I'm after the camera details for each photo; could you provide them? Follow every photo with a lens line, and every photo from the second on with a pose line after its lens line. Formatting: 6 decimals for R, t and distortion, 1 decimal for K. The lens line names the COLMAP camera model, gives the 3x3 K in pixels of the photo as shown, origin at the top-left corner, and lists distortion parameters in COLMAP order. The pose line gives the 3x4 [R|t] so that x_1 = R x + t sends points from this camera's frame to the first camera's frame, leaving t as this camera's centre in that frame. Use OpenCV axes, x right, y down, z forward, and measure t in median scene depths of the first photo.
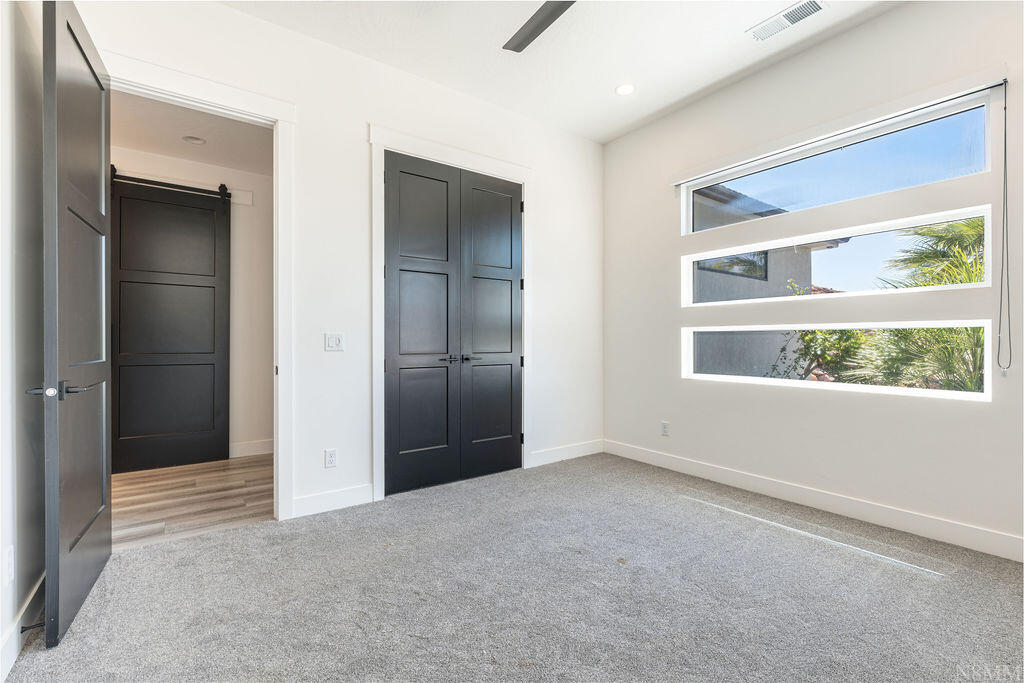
lens RADIAL K [[452.1, 0, 517.9], [0, 452.1, 340.7], [0, 0, 1]] dist [-0.003674, 0.000332]
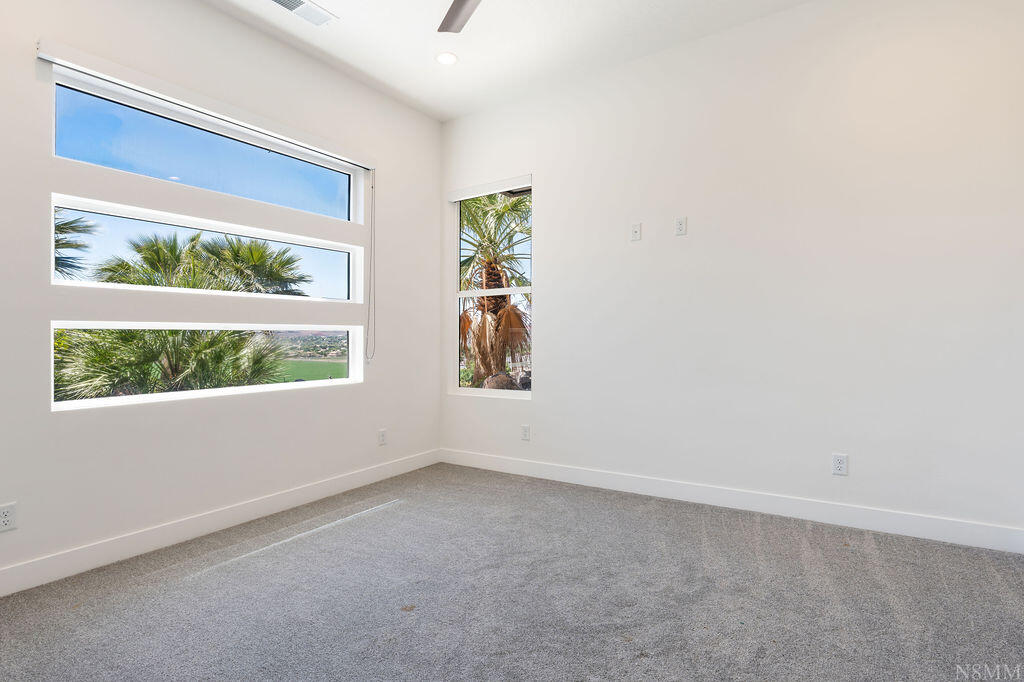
lens RADIAL K [[549.3, 0, 507.2], [0, 549.3, 337.0], [0, 0, 1]] dist [0.003416, 0.001023]
pose [[-0.360980, 0.003229, 0.932568, -0.644680], [0.010622, 0.999943, 0.000649, -0.006673], [-0.932513, 0.010140, -0.360993, 0.976574]]
